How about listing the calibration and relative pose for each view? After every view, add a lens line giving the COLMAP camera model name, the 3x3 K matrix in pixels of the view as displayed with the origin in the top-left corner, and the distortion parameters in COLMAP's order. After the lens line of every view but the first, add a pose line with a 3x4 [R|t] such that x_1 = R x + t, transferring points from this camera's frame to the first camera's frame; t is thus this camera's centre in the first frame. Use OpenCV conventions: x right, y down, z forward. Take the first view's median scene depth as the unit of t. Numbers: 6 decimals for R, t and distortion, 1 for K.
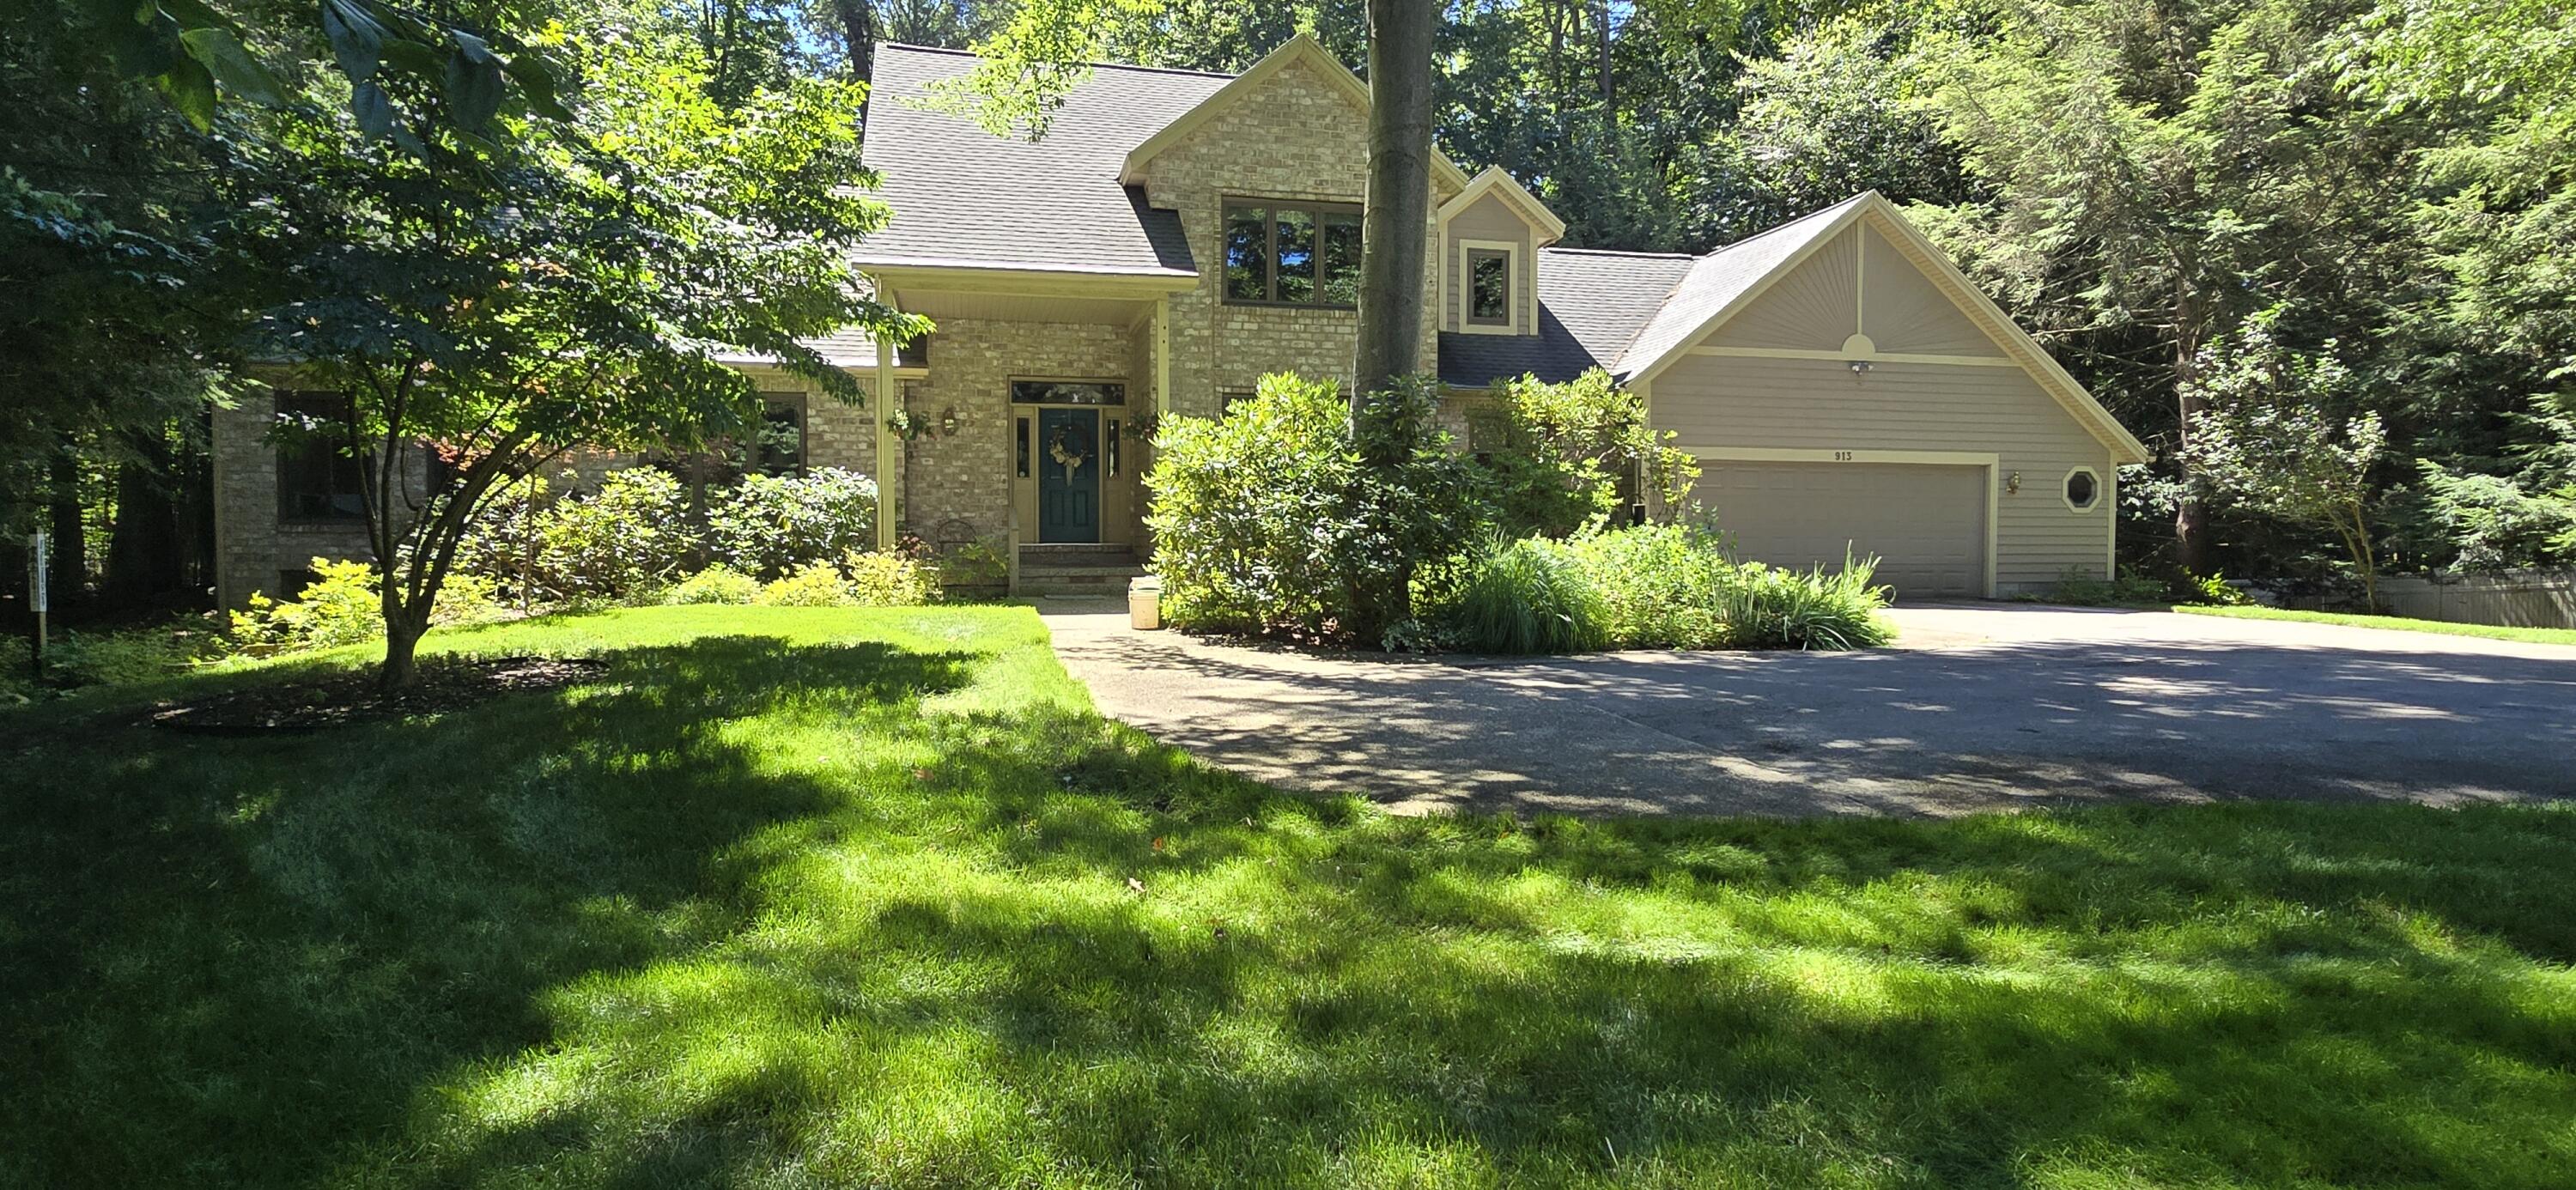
lens RADIAL K [[1371.0, 0, 1288.0], [0, 1371.0, 595.0], [0, 0, 1]] dist [-0.003550, 0.001769]
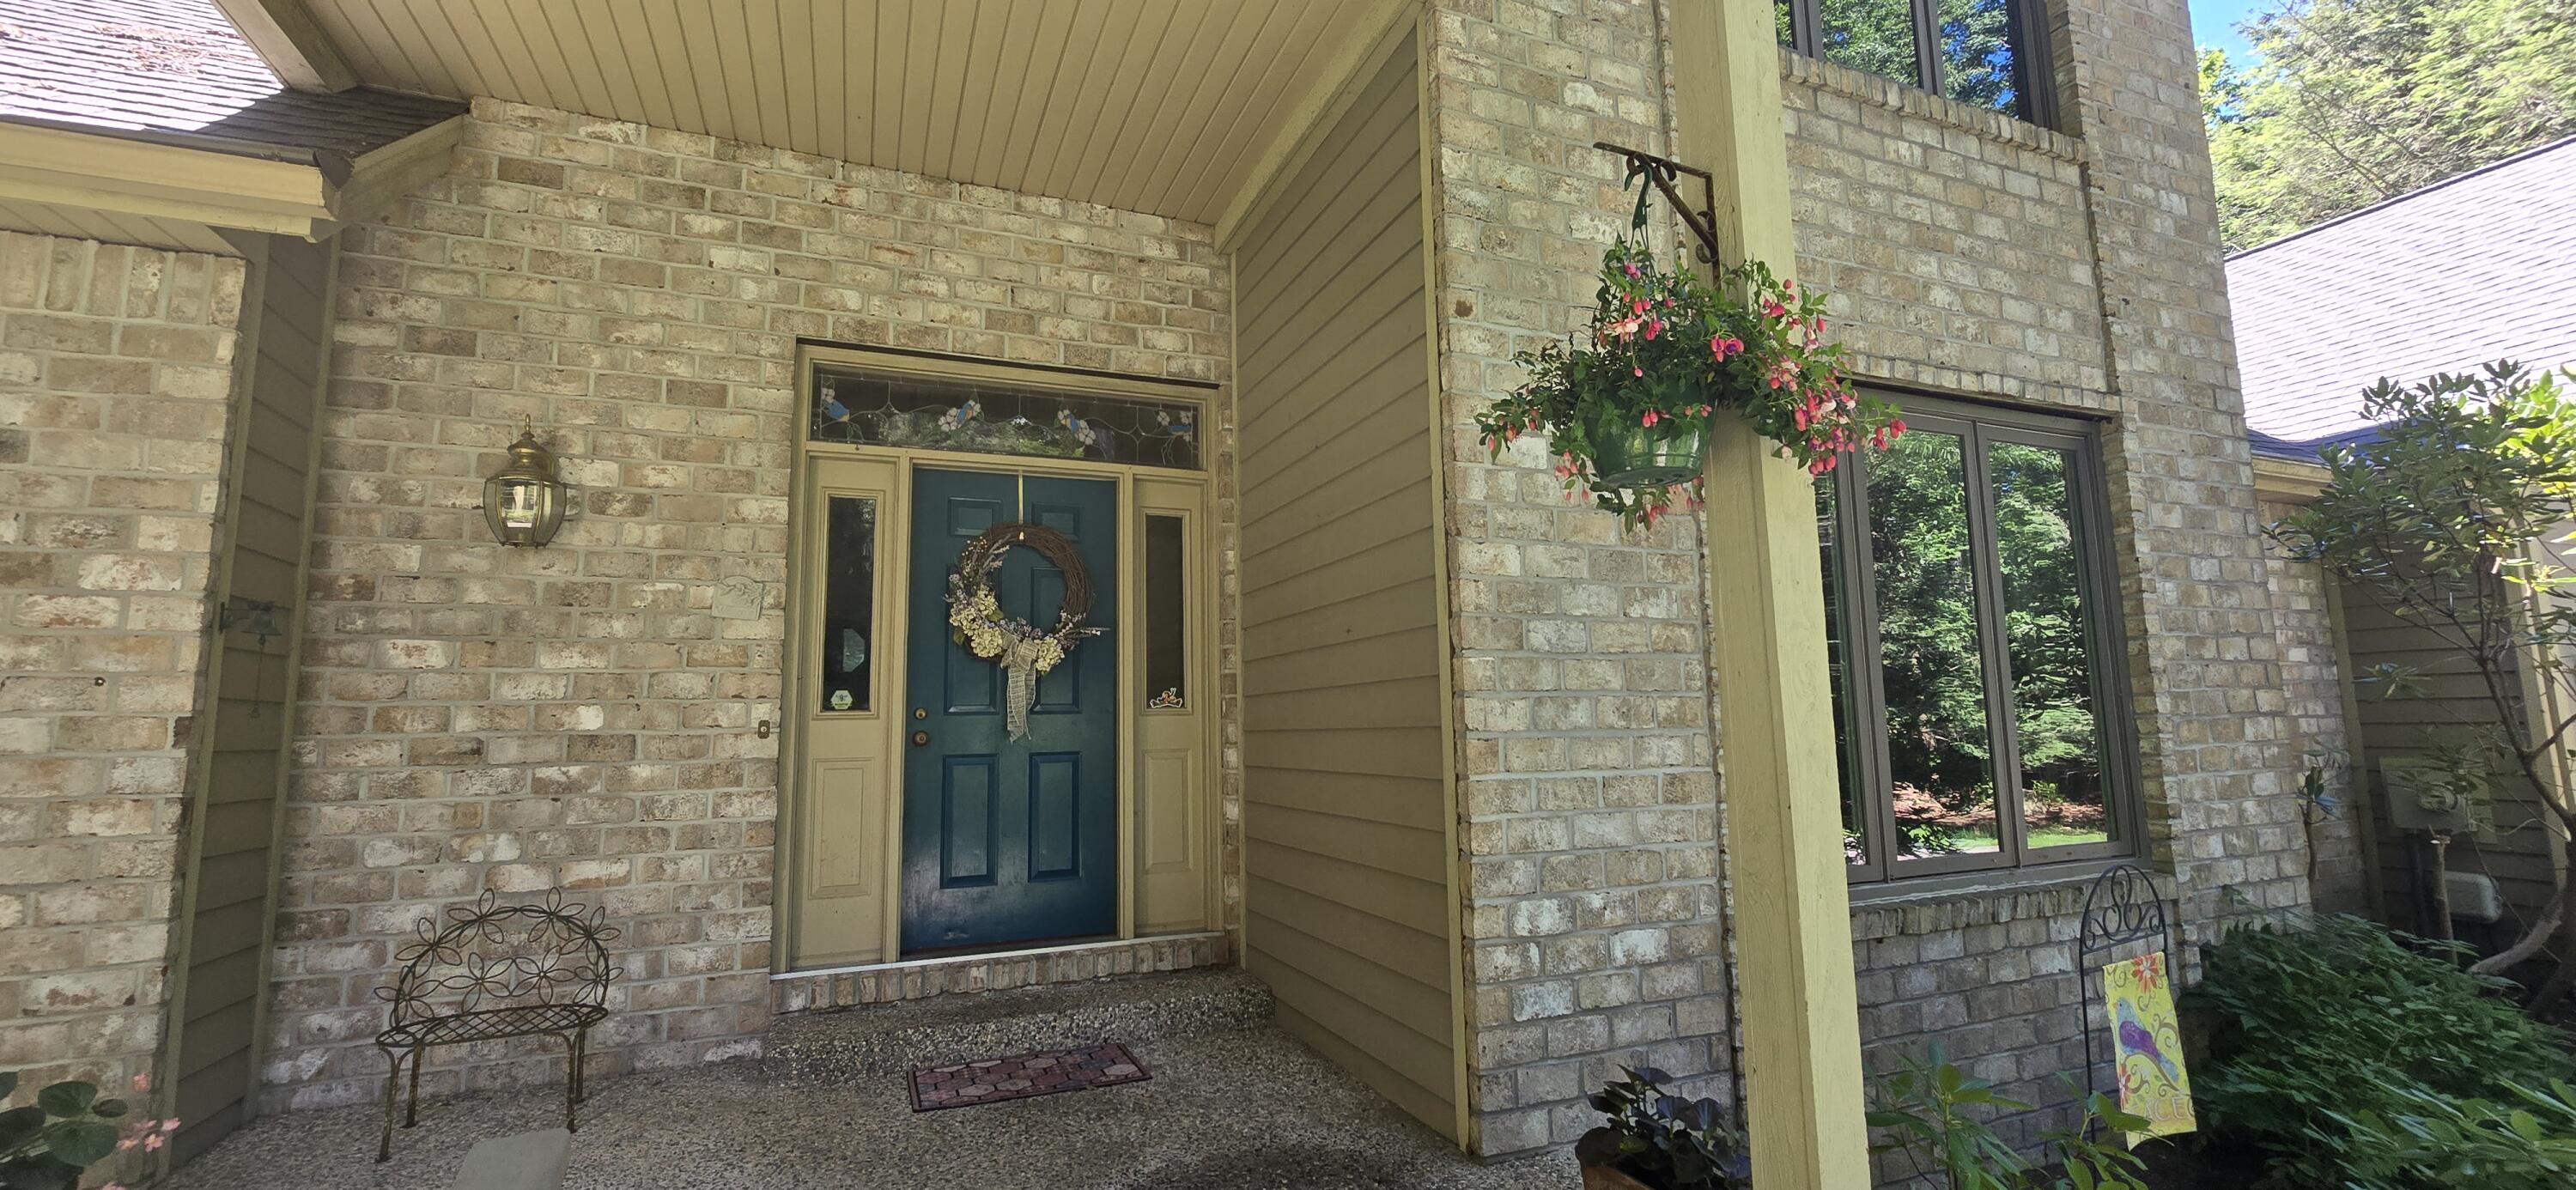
lens RADIAL K [[1060.1, 0, 1288.0], [0, 1060.1, 595.0], [0, 0, 1]] dist [-0.001568, -0.000226]
pose [[0.987575, -0.000667, 0.157148, -0.142548], [0.026623, 0.986246, -0.163125, -0.073534], [-0.154878, 0.165282, 0.974010, 0.795807]]
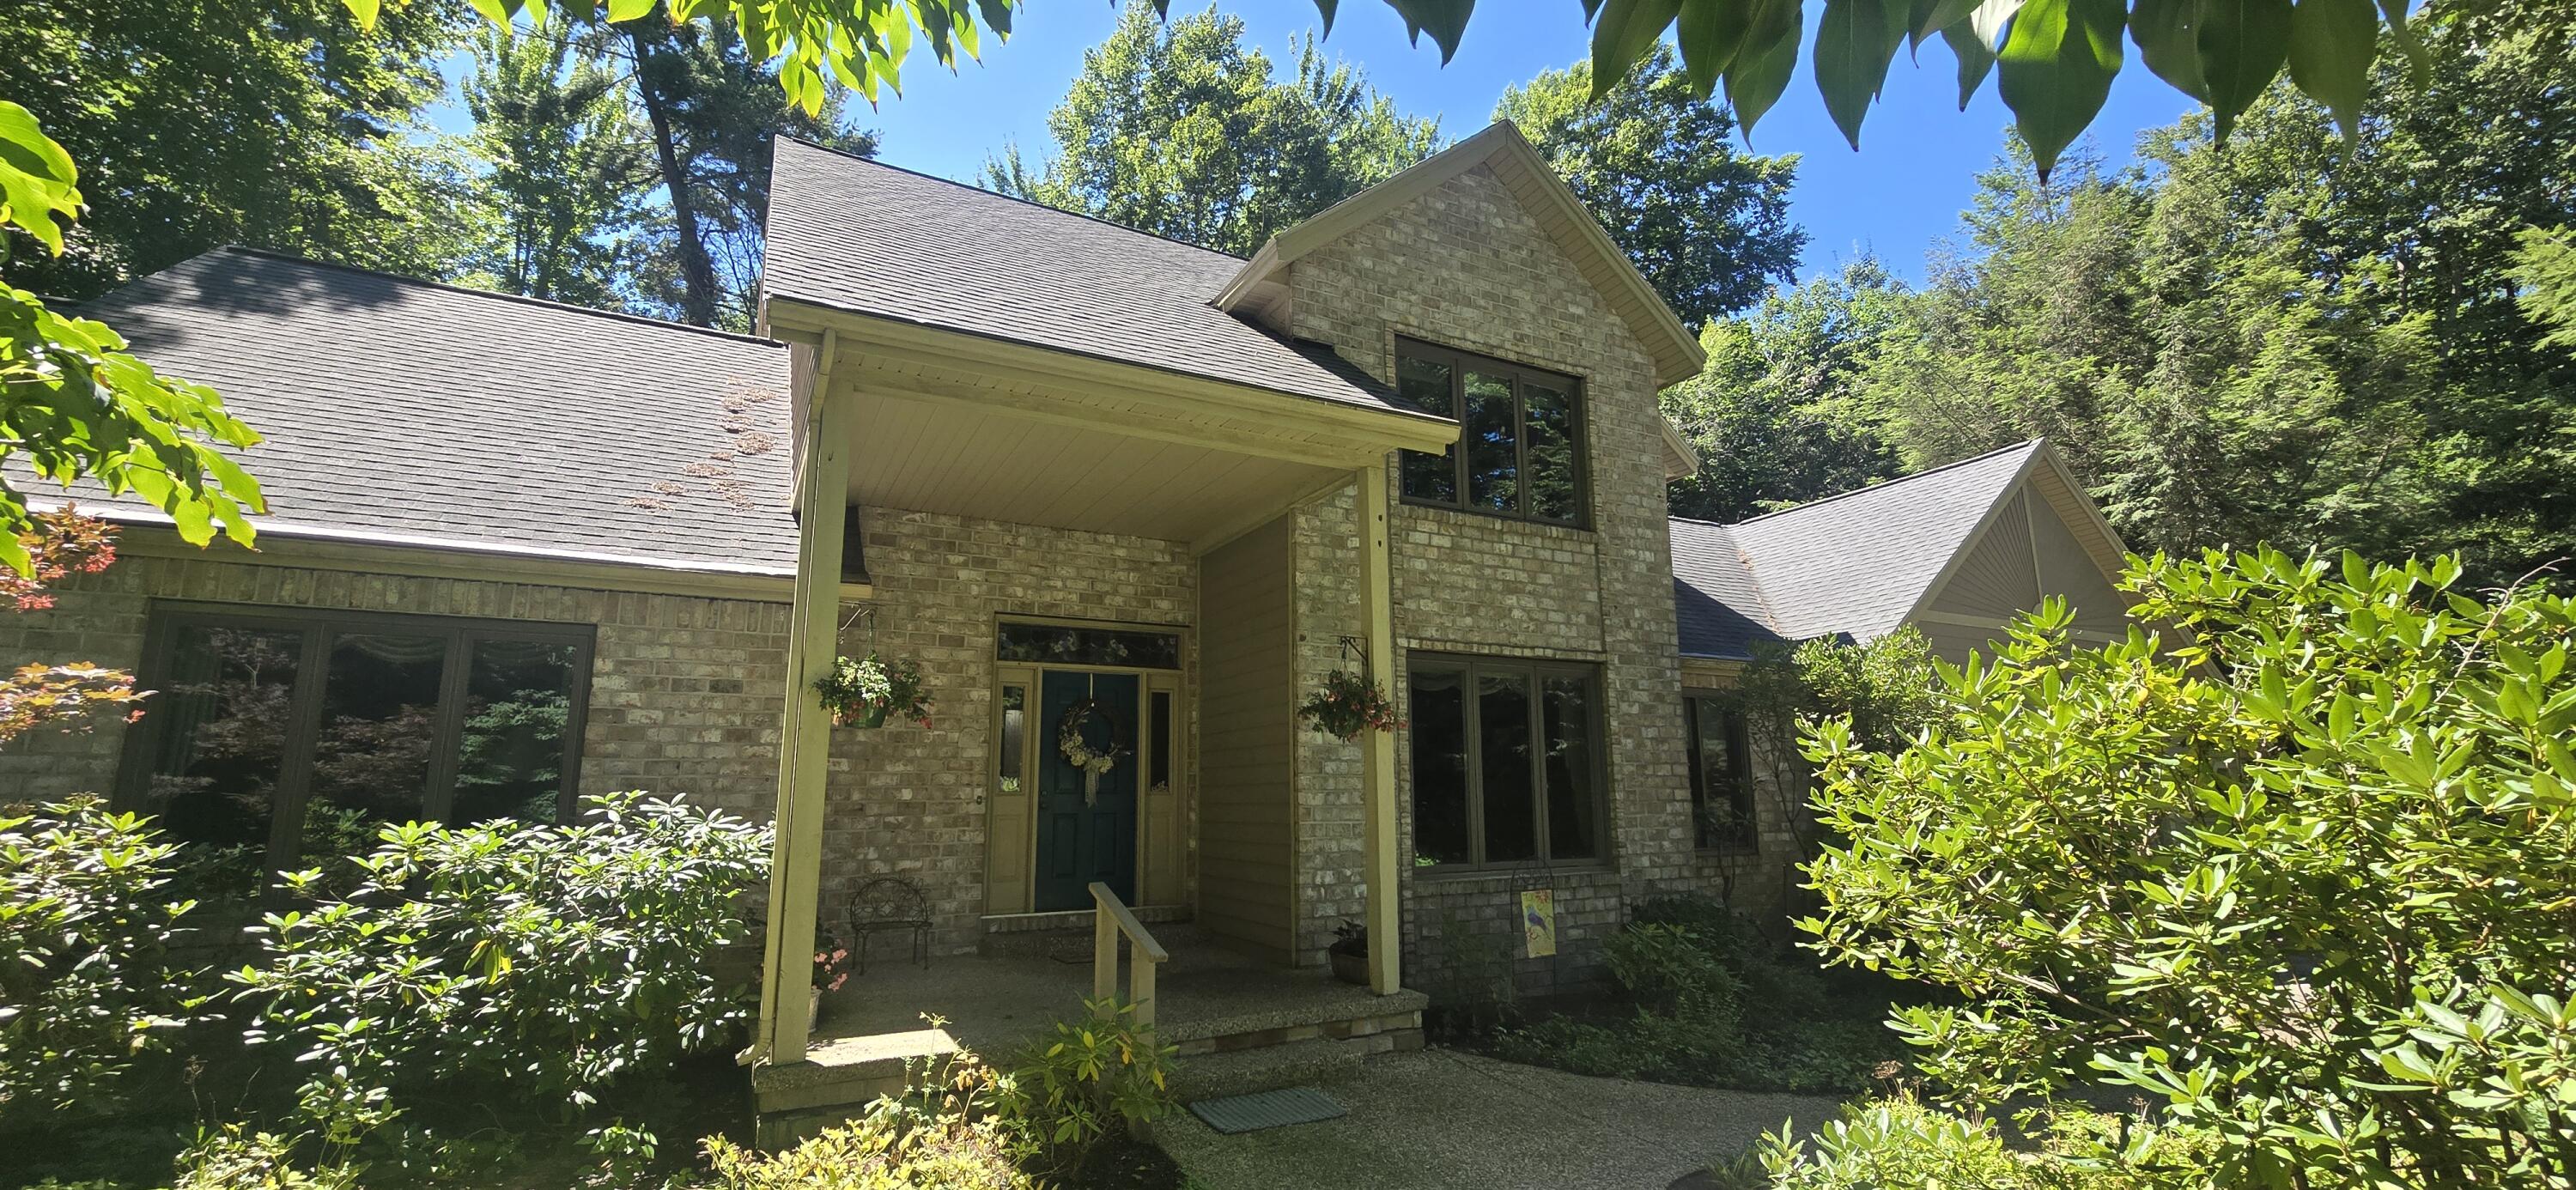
lens RADIAL K [[1055.5, 0, 1284.3], [0, 1055.5, 594.4], [0, 0, 1]] dist [-0.001394, -0.000081]
pose [[0.967664, 0.038875, 0.249228, -0.199765], [0.018820, 0.974171, -0.225024, -0.066467], [-0.251539, 0.222438, 0.941939, 0.556897]]
